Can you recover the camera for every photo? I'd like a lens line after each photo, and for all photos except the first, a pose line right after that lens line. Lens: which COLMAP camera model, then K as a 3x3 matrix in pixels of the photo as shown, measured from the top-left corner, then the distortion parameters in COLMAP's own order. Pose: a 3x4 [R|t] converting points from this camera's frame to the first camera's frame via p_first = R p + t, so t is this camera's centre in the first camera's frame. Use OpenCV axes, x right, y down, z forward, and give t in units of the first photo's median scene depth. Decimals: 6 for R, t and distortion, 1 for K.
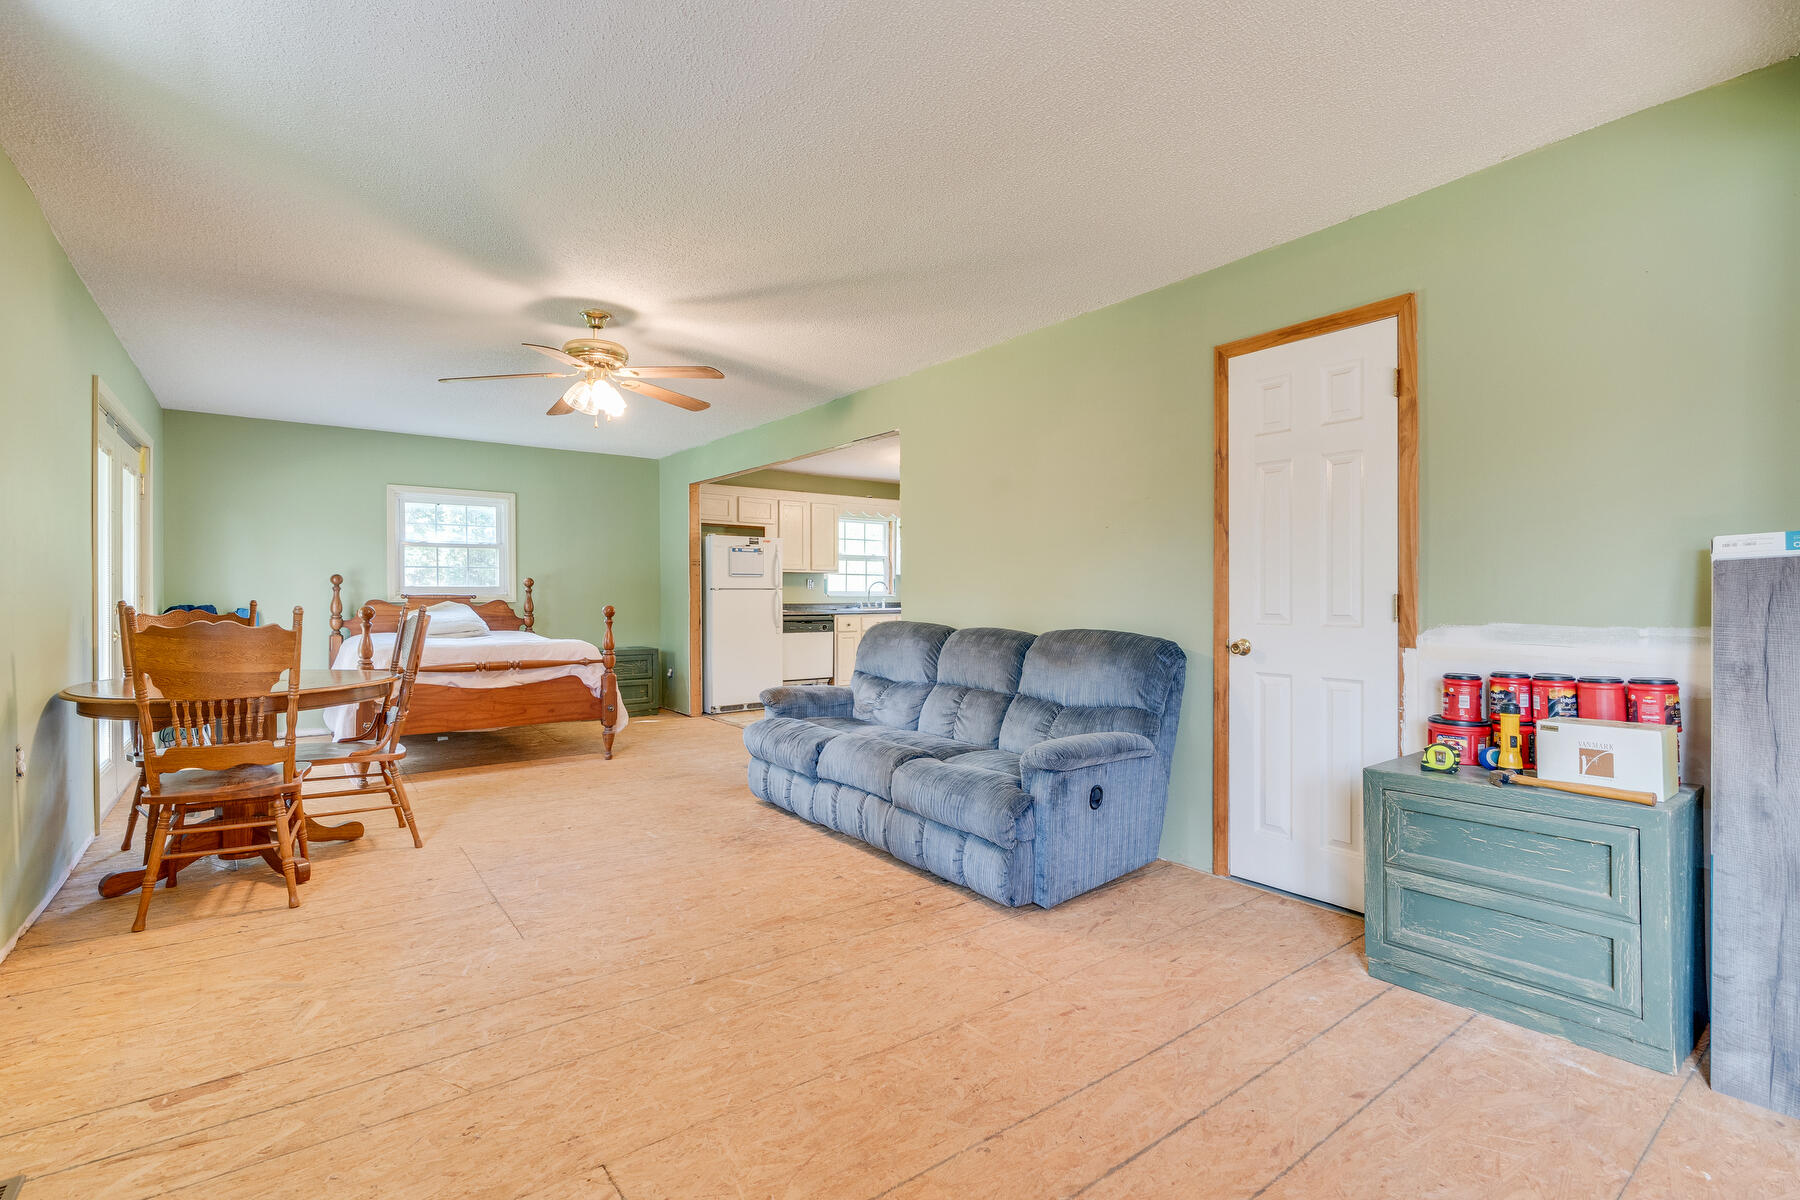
lens RADIAL K [[818.9, 0, 901.3], [0, 818.9, 589.6], [0, 0, 1]] dist [-0.006904, 0.001139]
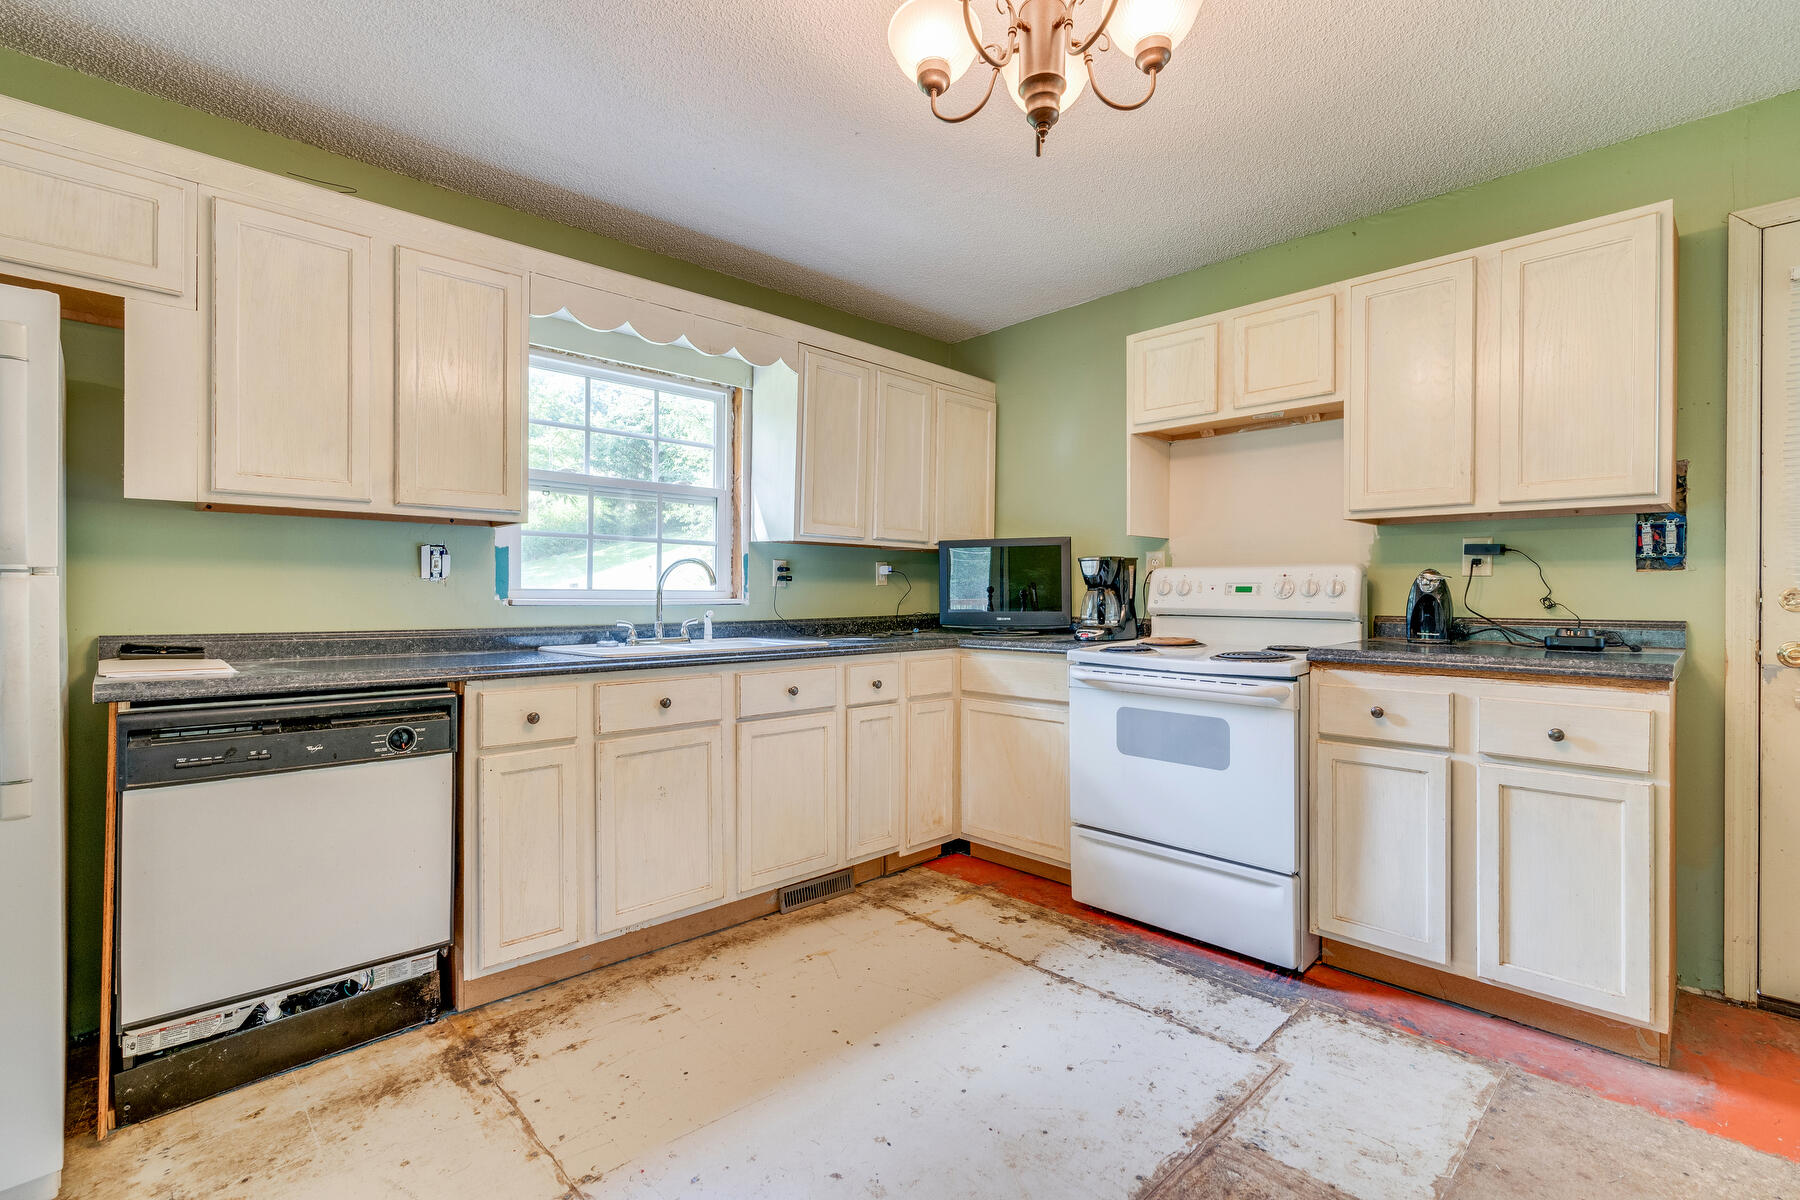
lens RADIAL K [[818.9, 0, 901.7], [0, 818.9, 595.4], [0, 0, 1]] dist [-0.006904, 0.001139]
pose [[0.993074, 0.005170, 0.117373, 0.018914], [-0.005131, 0.999987, -0.000641, 0.004729], [-0.117375, 0.000034, 0.993088, 0.737730]]
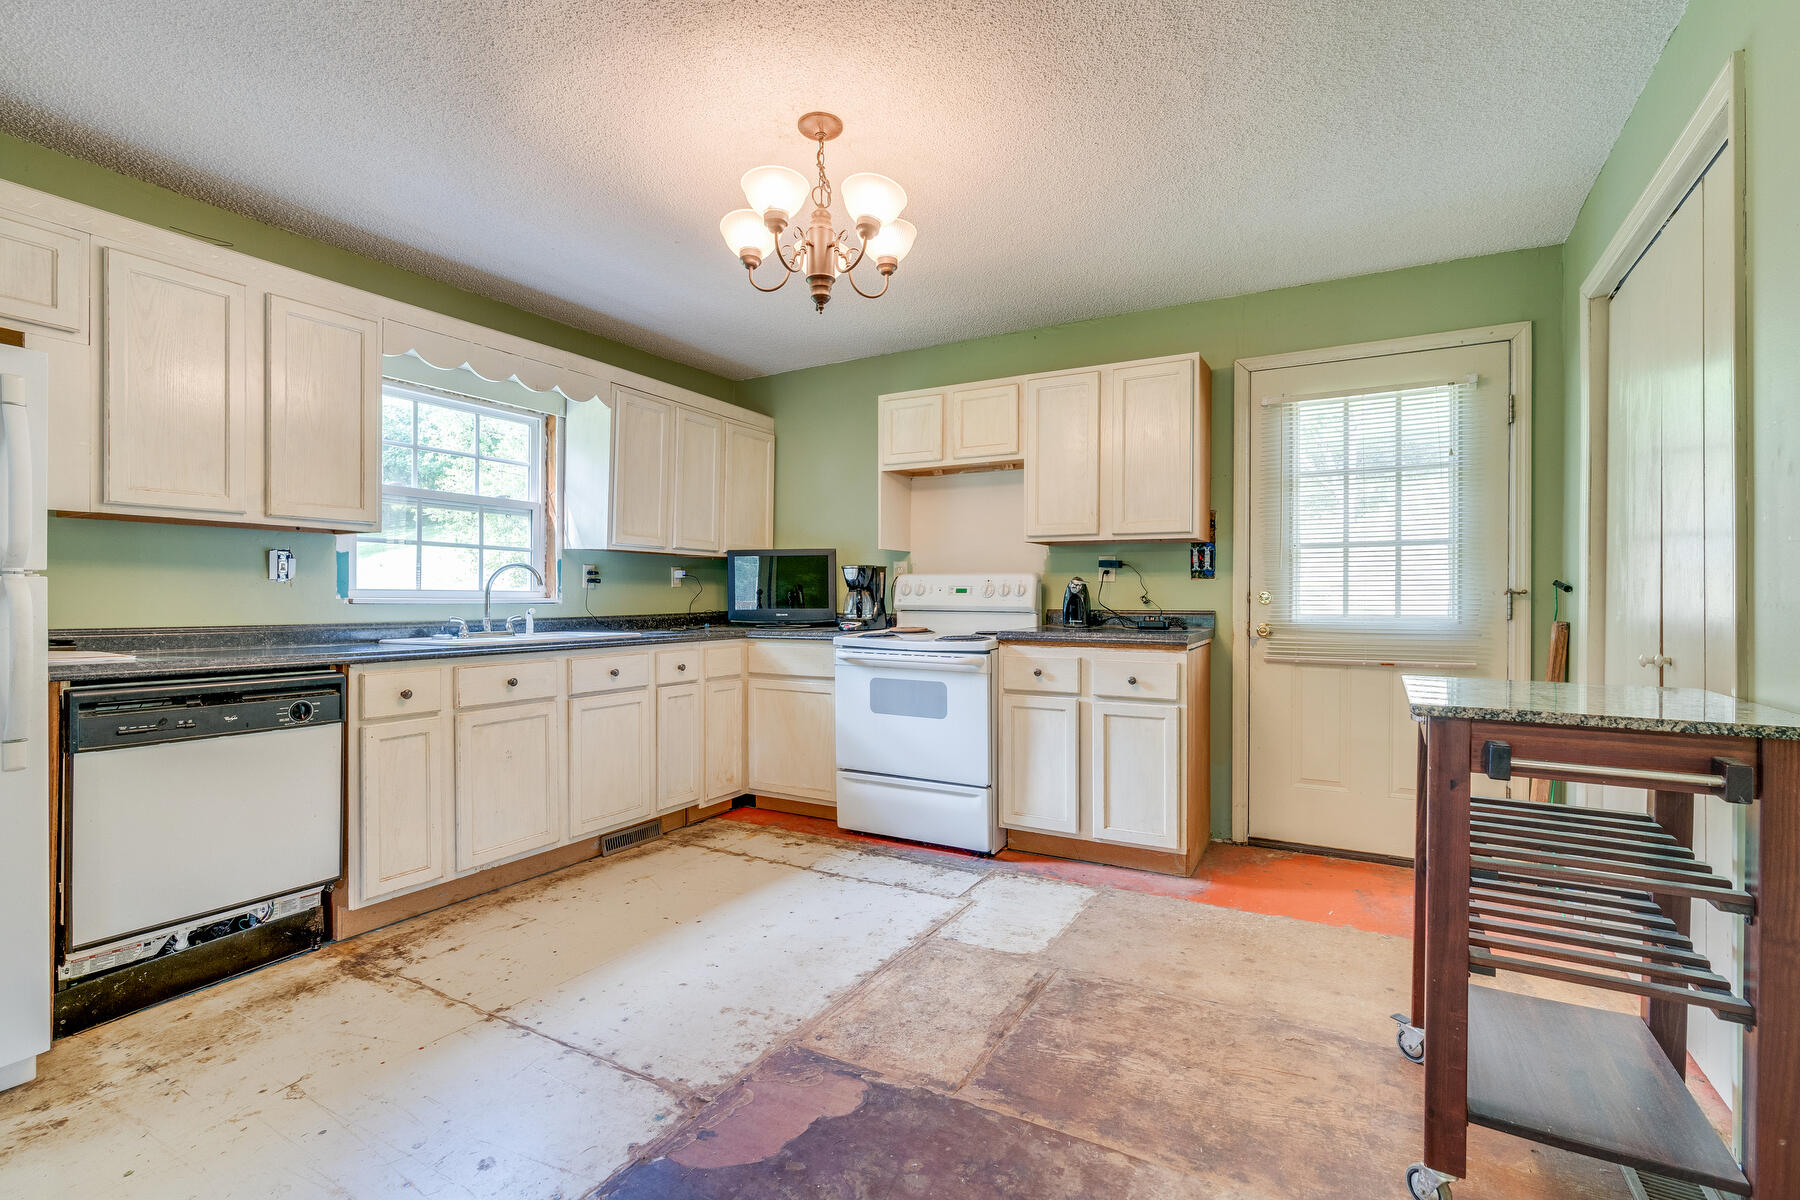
lens RADIAL K [[818.9, 0, 902.5], [0, 818.9, 600.6], [0, 0, 1]] dist [-0.006904, 0.001139]
pose [[0.919190, 0.003351, 0.393799, -0.013437], [-0.004107, 0.999991, 0.001077, 0.006508], [-0.393792, -0.002608, 0.919196, 0.644332]]
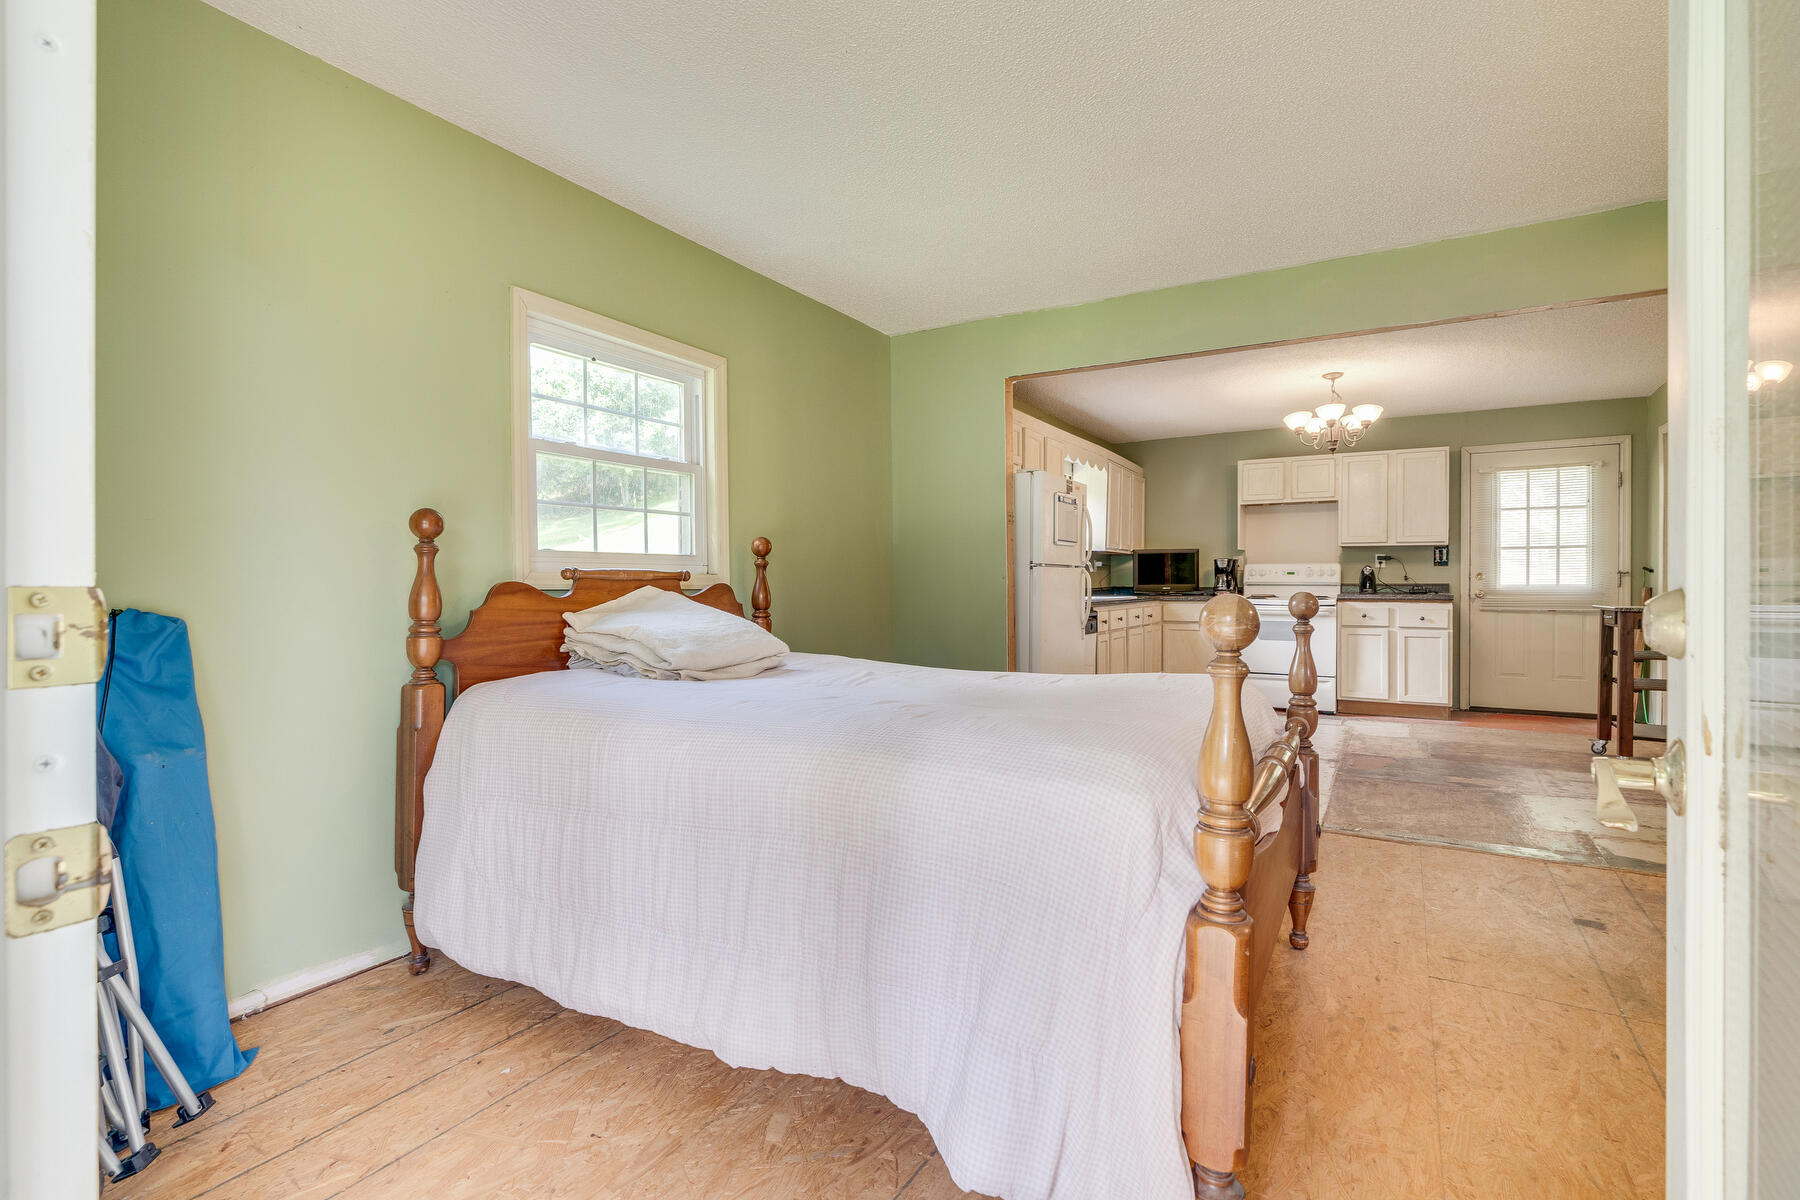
lens RADIAL K [[818.9, 0, 904.4], [0, 818.9, 592.4], [0, 0, 1]] dist [-0.006904, 0.001139]
pose [[0.928195, -0.005802, 0.372048, -0.465032], [0.001083, 0.999916, 0.012892, 0.009453], [-0.372091, -0.011563, 0.928124, 0.443572]]
